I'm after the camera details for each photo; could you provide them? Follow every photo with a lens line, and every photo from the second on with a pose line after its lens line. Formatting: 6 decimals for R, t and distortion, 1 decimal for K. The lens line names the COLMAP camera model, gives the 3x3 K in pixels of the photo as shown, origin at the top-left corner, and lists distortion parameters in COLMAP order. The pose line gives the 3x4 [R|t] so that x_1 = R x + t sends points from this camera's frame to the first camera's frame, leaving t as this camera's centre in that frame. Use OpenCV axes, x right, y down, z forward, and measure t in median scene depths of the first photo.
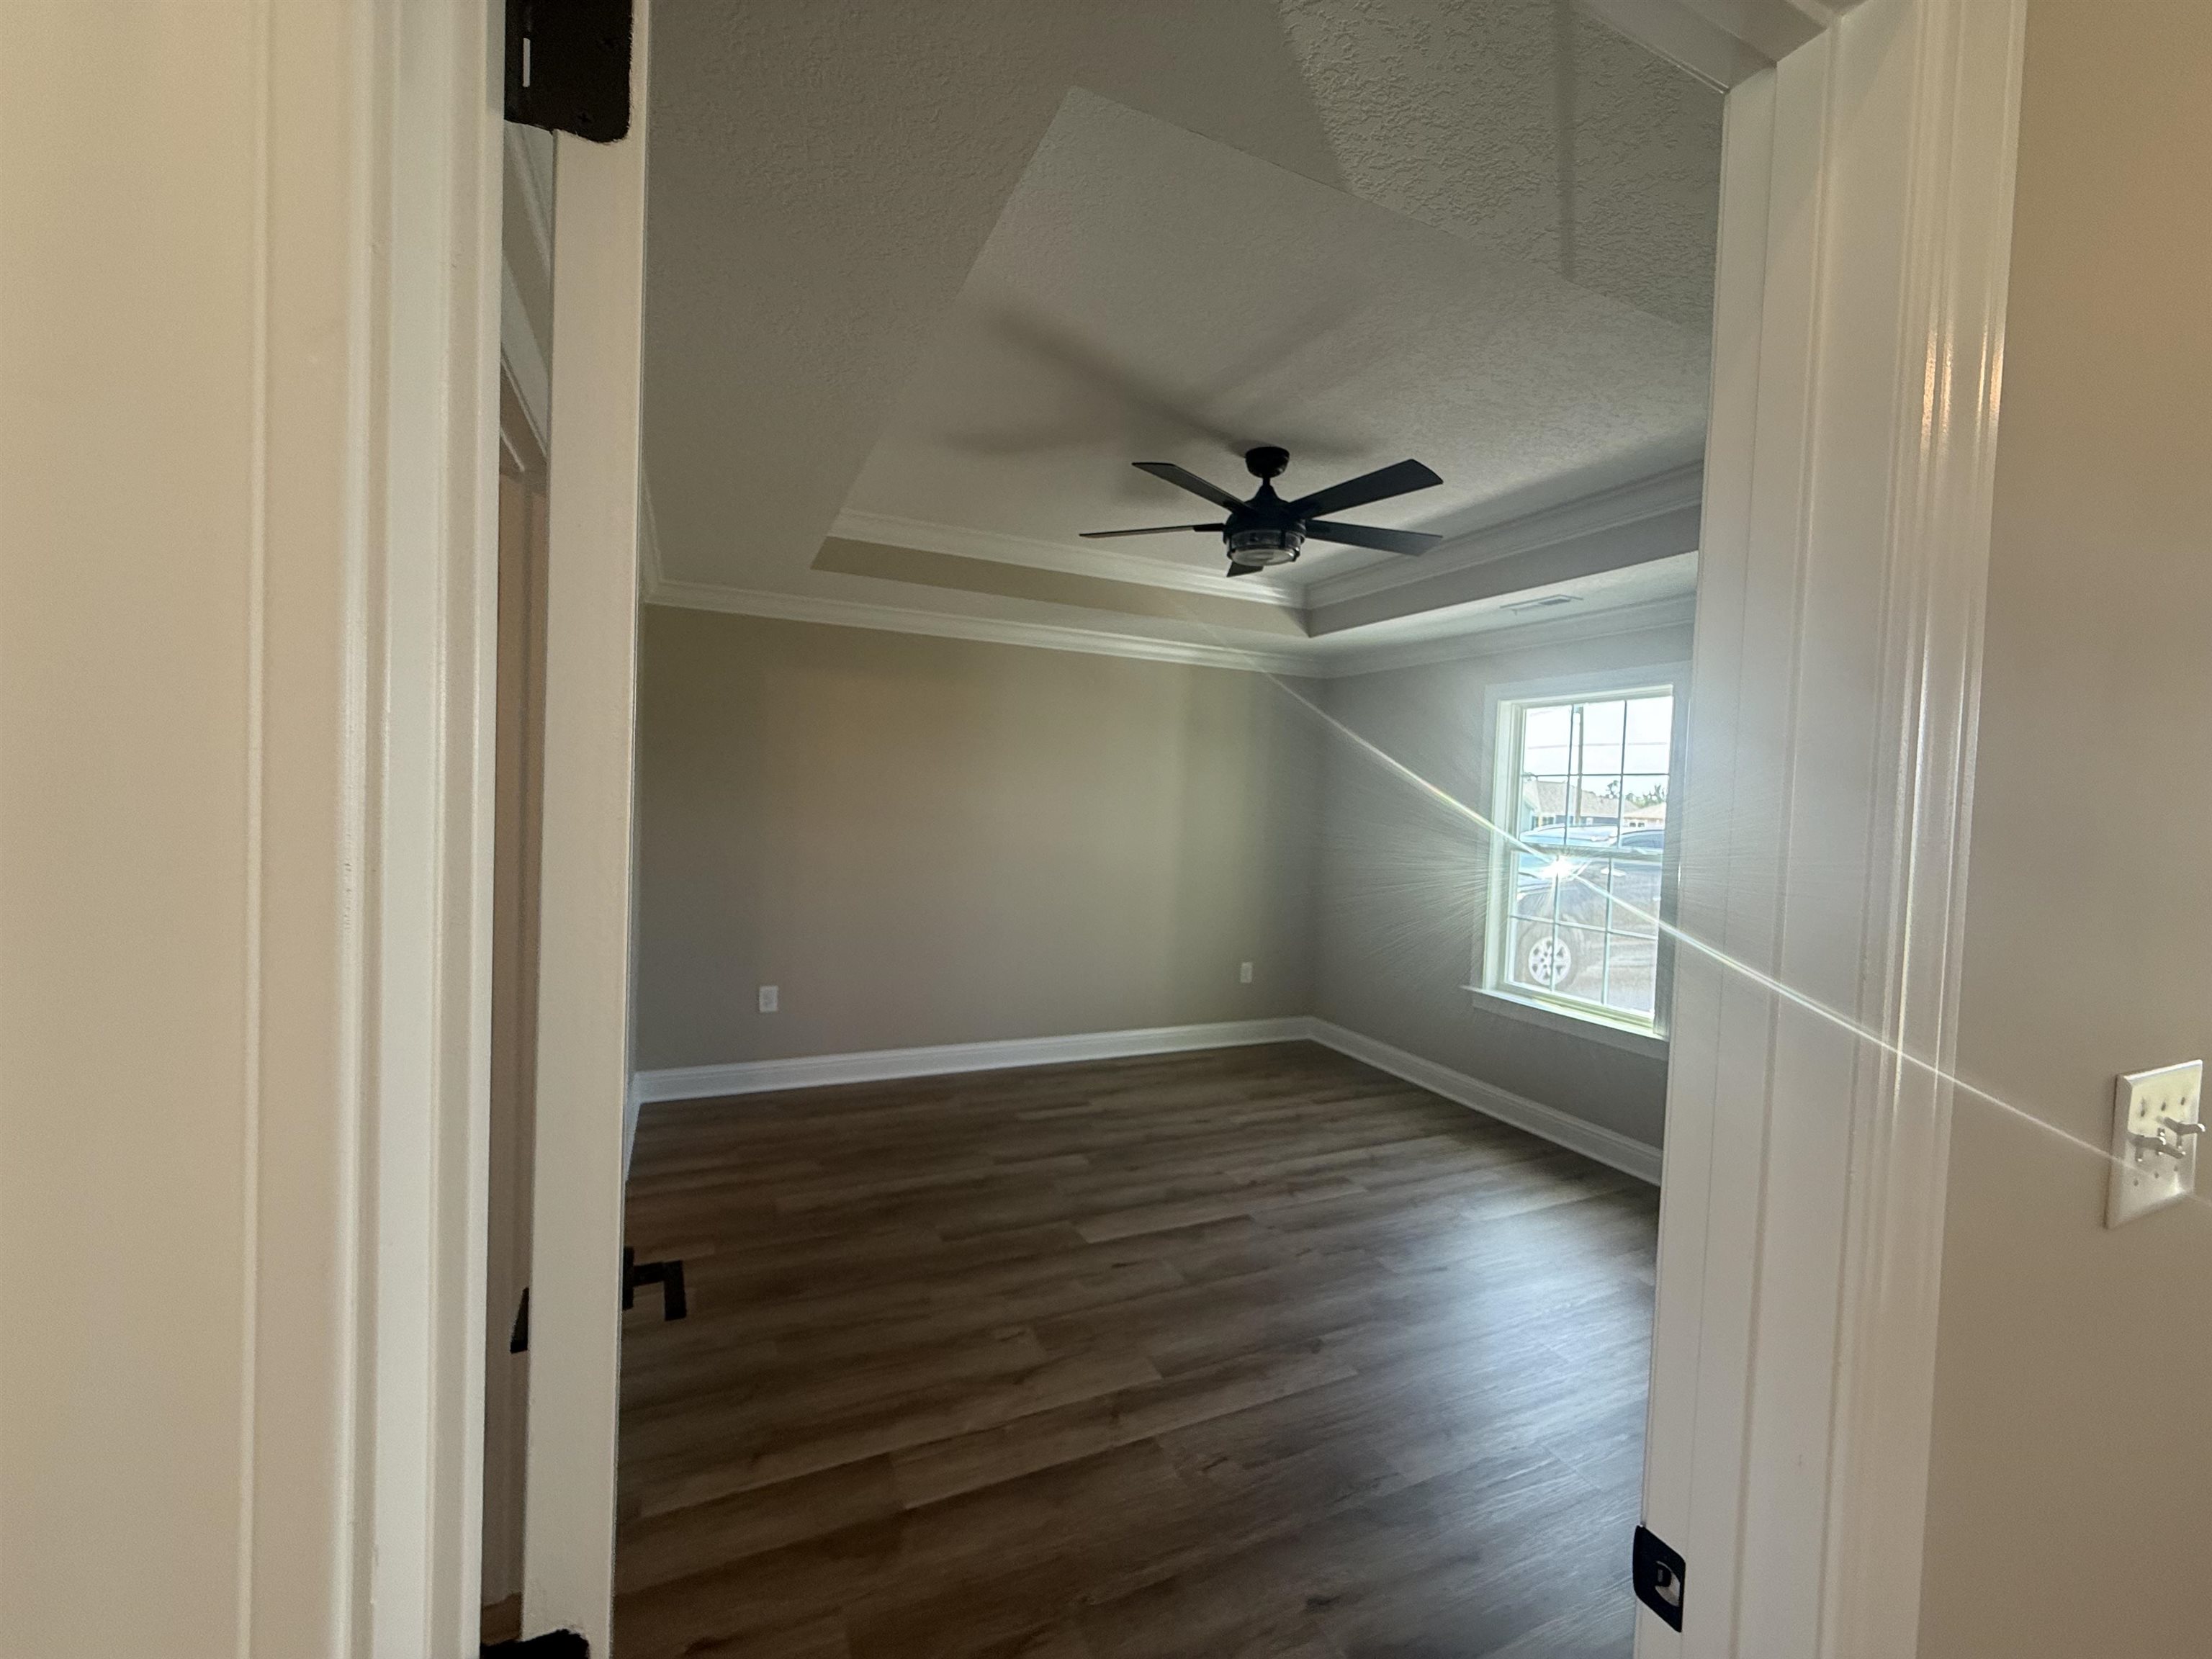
lens RADIAL K [[882.6, 0, 1105.0], [0, 882.6, 833.4], [0, 0, 1]] dist [0.002756, 0.000141]
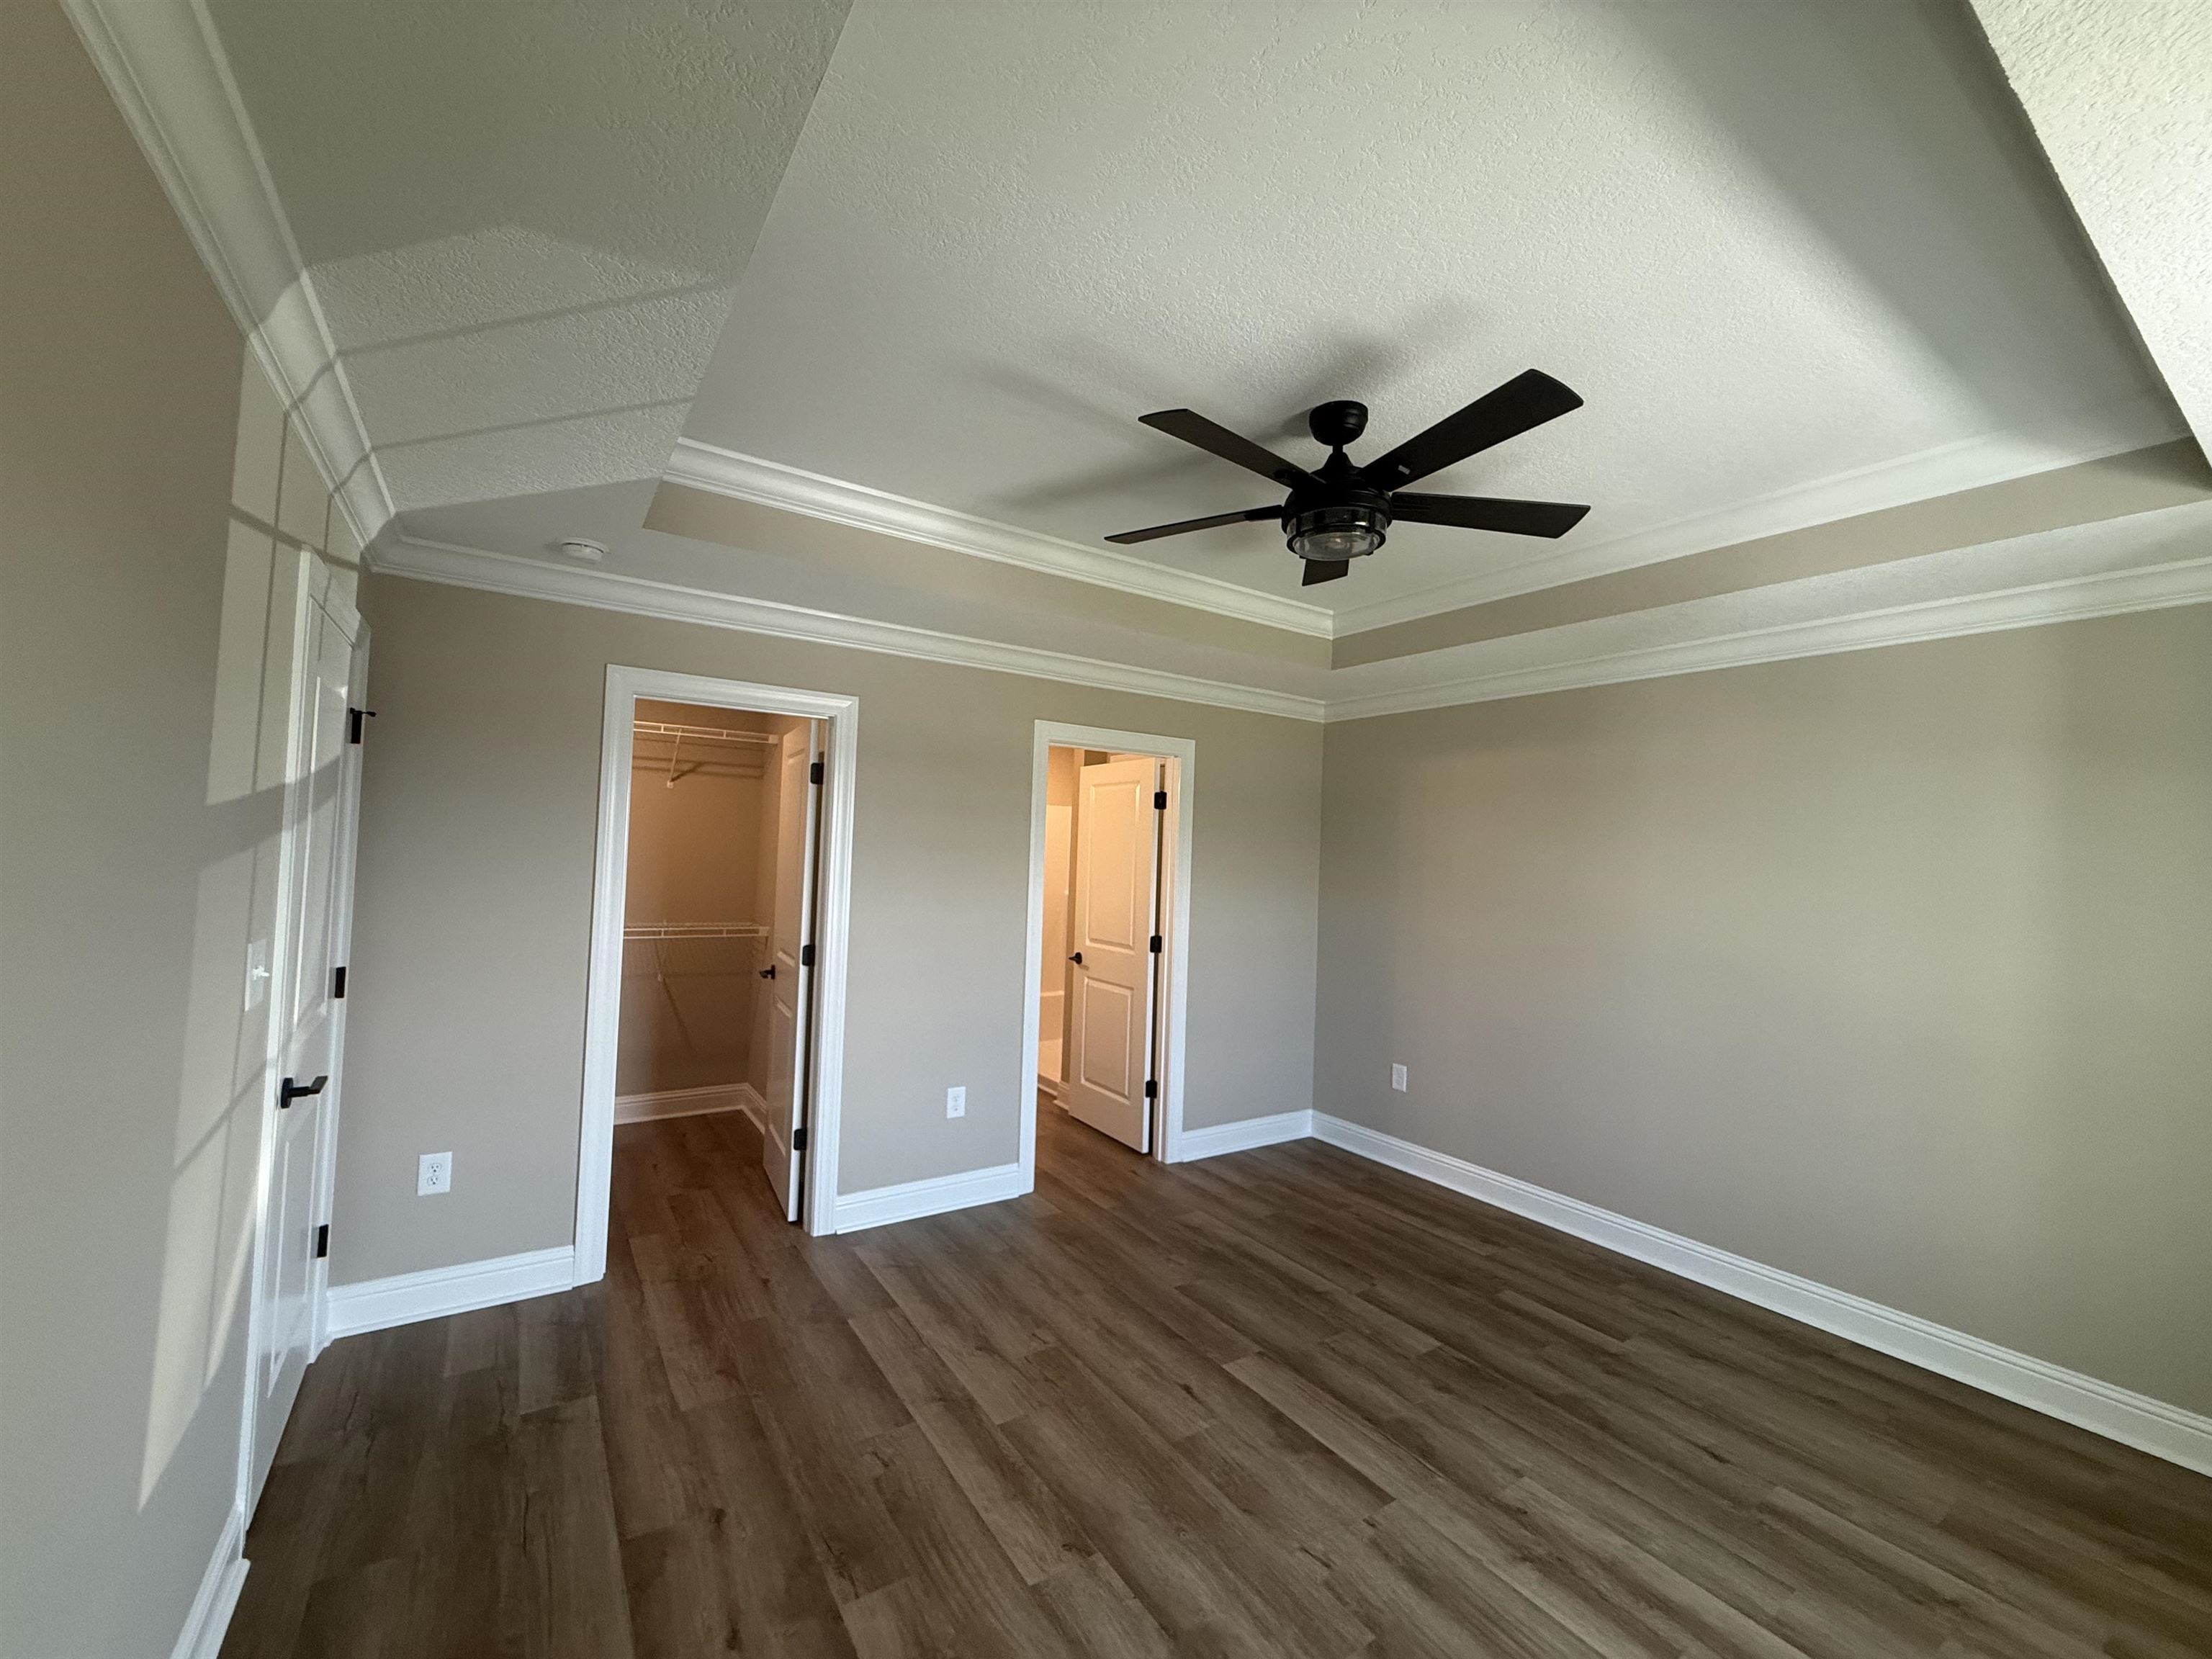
lens RADIAL K [[882.6, 0, 1111.0], [0, 882.6, 826.9], [0, 0, 1]] dist [0.002756, 0.000141]
pose [[0.163535, -0.067073, -0.984255, 0.744100], [-0.066533, 0.994665, -0.078837, -0.000484], [0.984291, 0.078378, 0.158200, 0.596551]]
